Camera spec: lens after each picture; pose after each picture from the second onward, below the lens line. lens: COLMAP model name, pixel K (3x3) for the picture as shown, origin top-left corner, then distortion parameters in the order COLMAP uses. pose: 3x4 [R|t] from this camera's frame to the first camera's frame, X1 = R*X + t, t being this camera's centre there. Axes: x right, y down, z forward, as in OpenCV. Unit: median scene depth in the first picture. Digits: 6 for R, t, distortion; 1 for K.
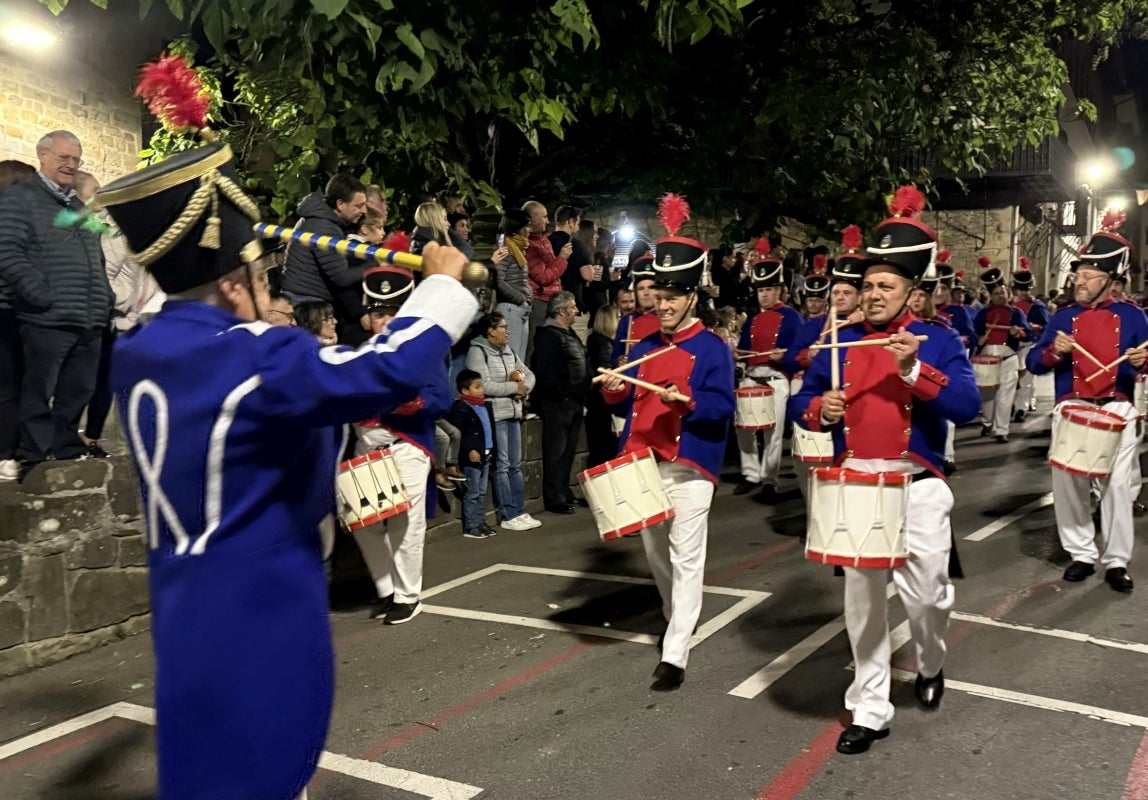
lens RADIAL K [[965.7, 0, 549.3], [0, 965.7, 407.2], [0, 0, 1]] dist [0.037378, 0.025132]
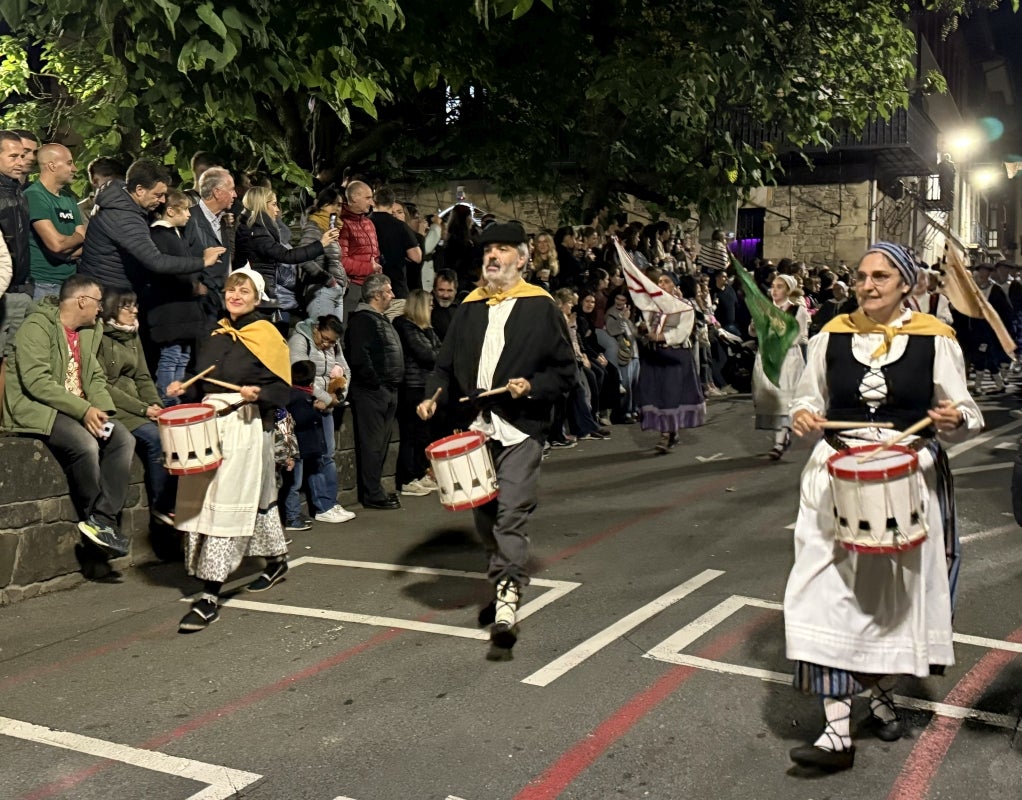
lens RADIAL K [[1170.0, 0, 491.5], [0, 1170.0, 376.7], [0, 0, 1]] dist [0.072321, 0.000000]
pose [[0.999963, -0.004802, 0.007193, 0.113593], [0.004911, 0.999872, -0.015208, 0.000139], [-0.007119, 0.015243, 0.999858, -0.162073]]
